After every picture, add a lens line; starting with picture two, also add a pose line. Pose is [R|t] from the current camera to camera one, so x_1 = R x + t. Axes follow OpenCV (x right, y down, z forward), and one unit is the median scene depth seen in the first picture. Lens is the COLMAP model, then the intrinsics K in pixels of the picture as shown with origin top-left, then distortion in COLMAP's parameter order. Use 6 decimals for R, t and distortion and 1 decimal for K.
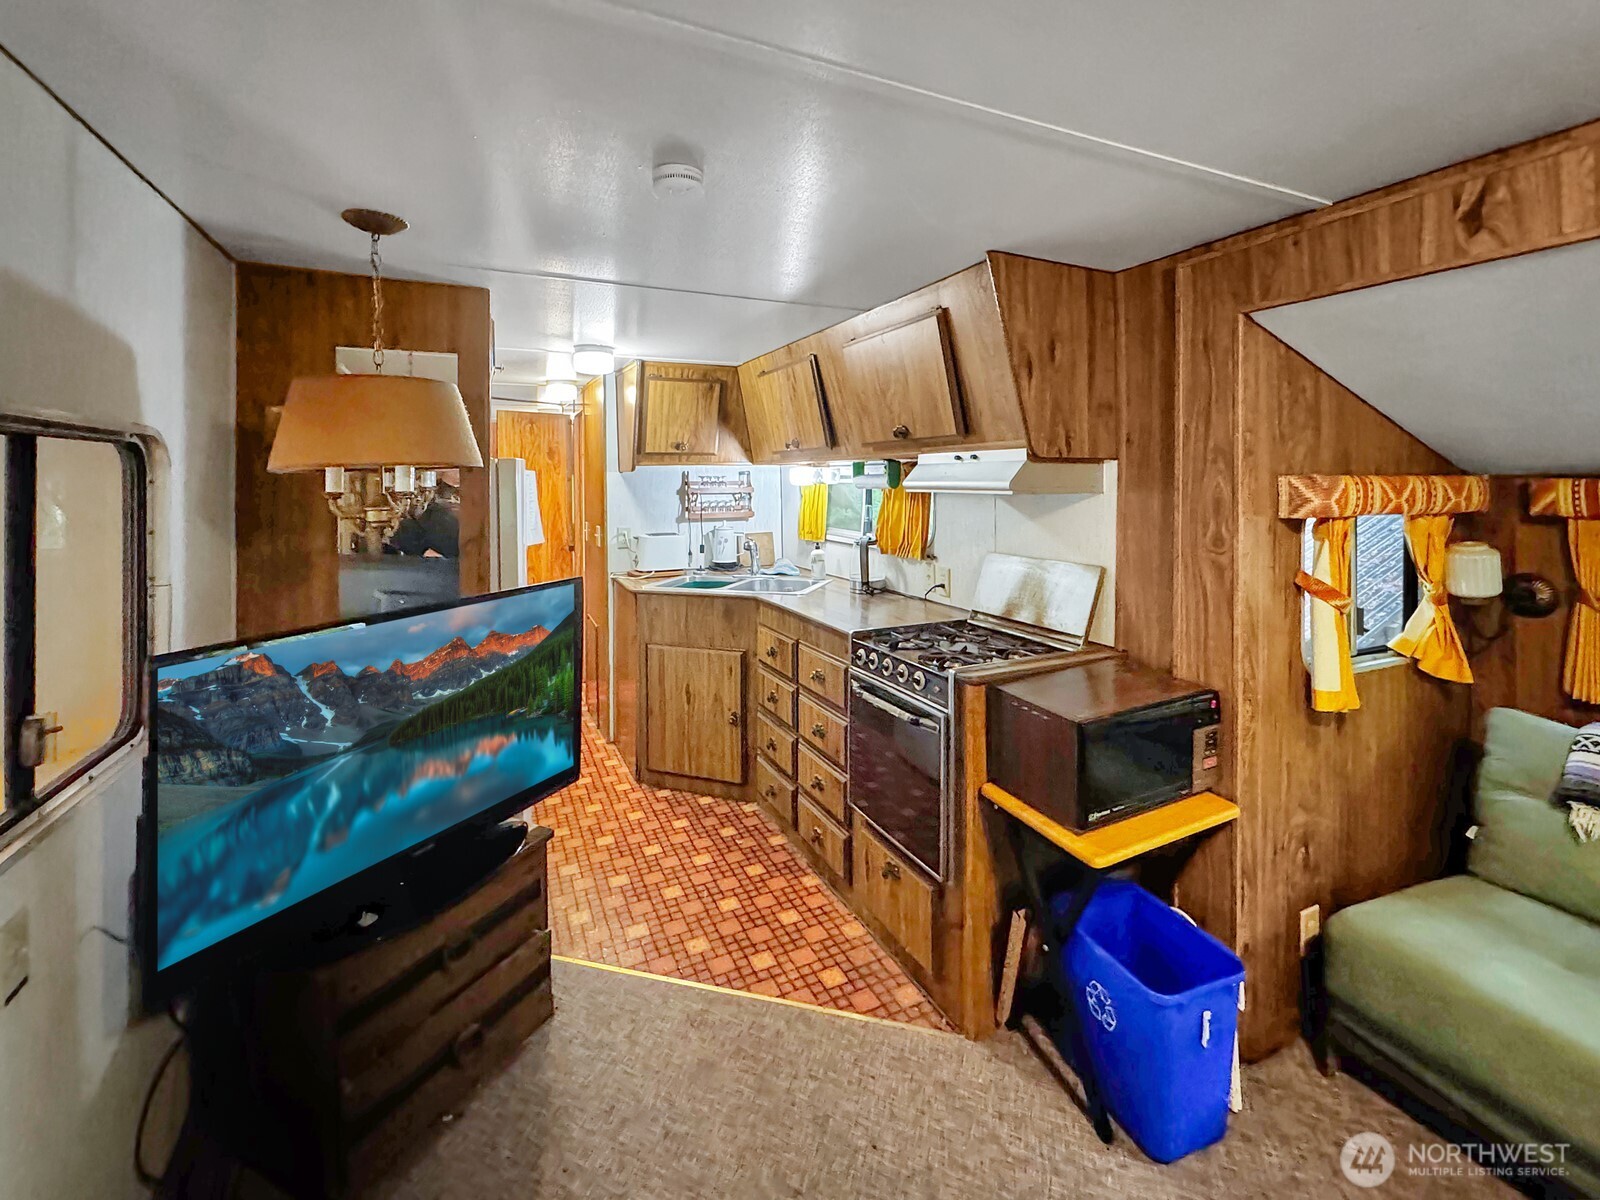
lens RADIAL K [[686.4, 0, 823.0], [0, 686.4, 482.5], [0, 0, 1]] dist [0.020166, -0.000012]
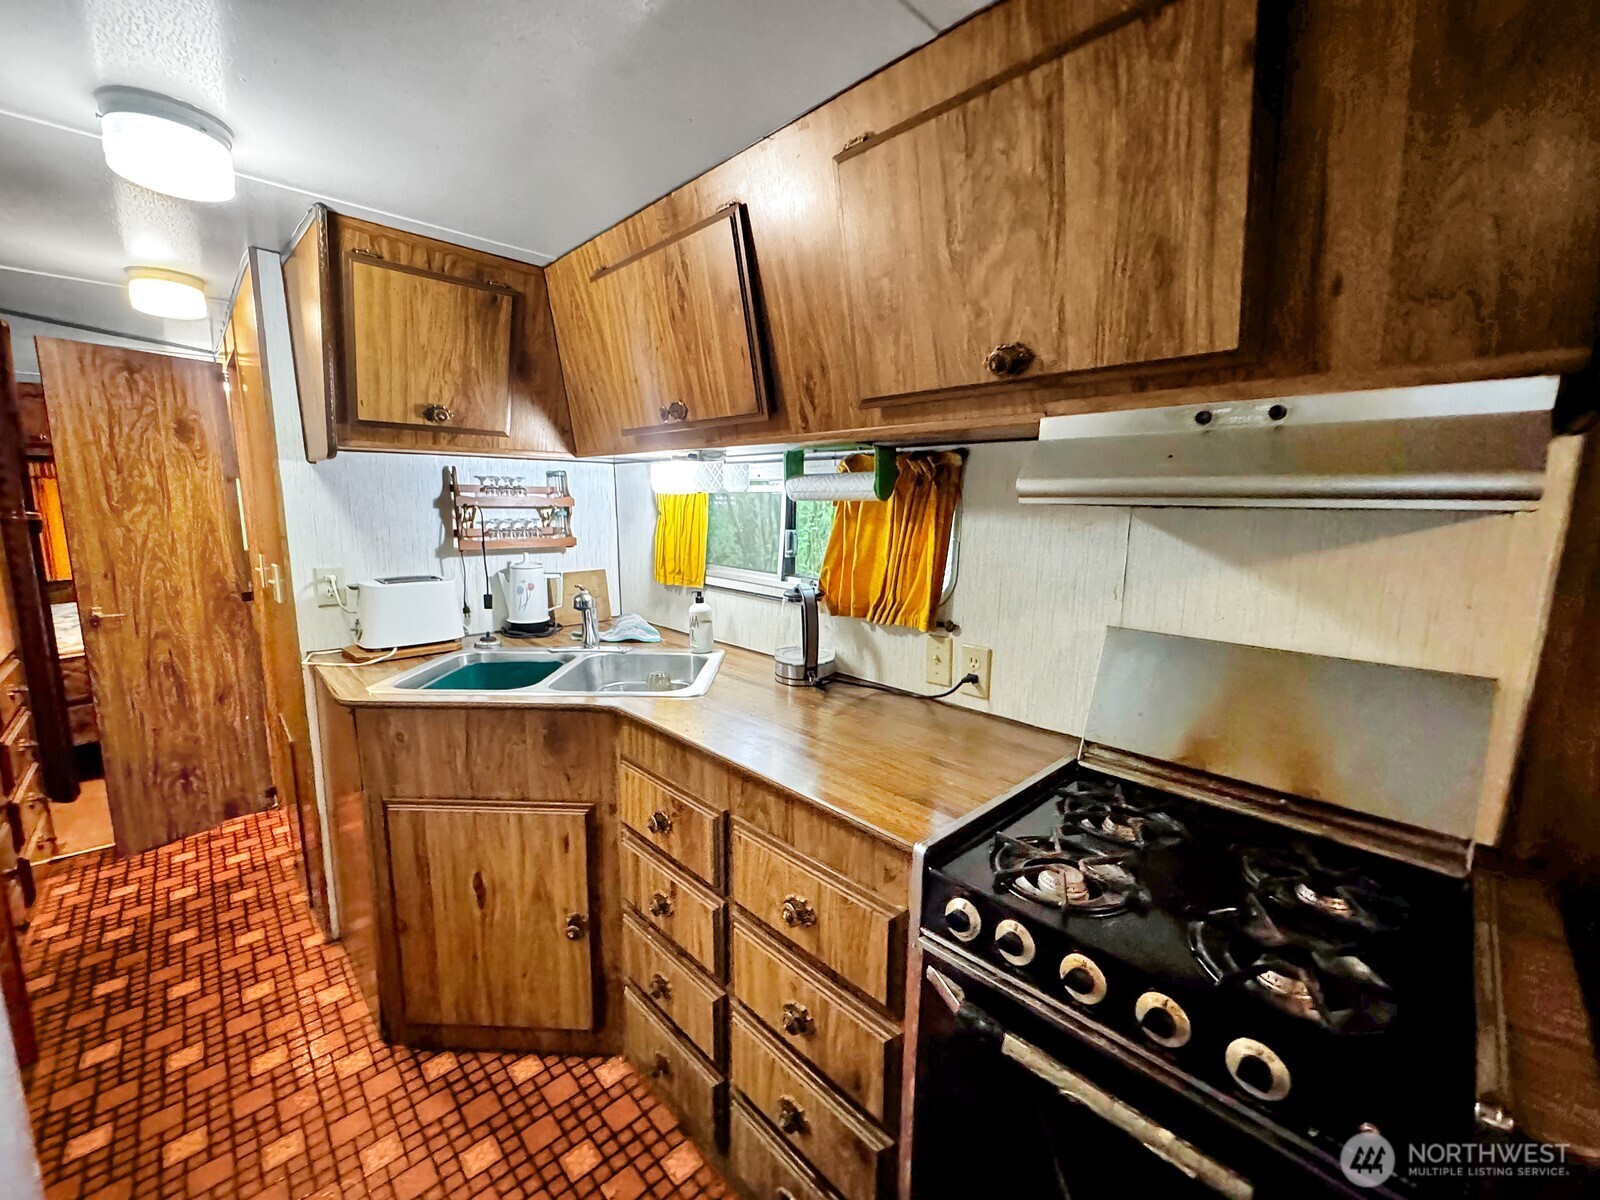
lens RADIAL K [[653.3, 0, 800.0], [0, 653.3, 600.0], [0, 0, 1]] dist [-0.001856, -0.000027]
pose [[0.958881, -0.024091, 0.282783, -0.095369], [-0.017771, 0.989339, 0.144543, 0.011988], [-0.283250, -0.143625, 0.948231, 0.481785]]
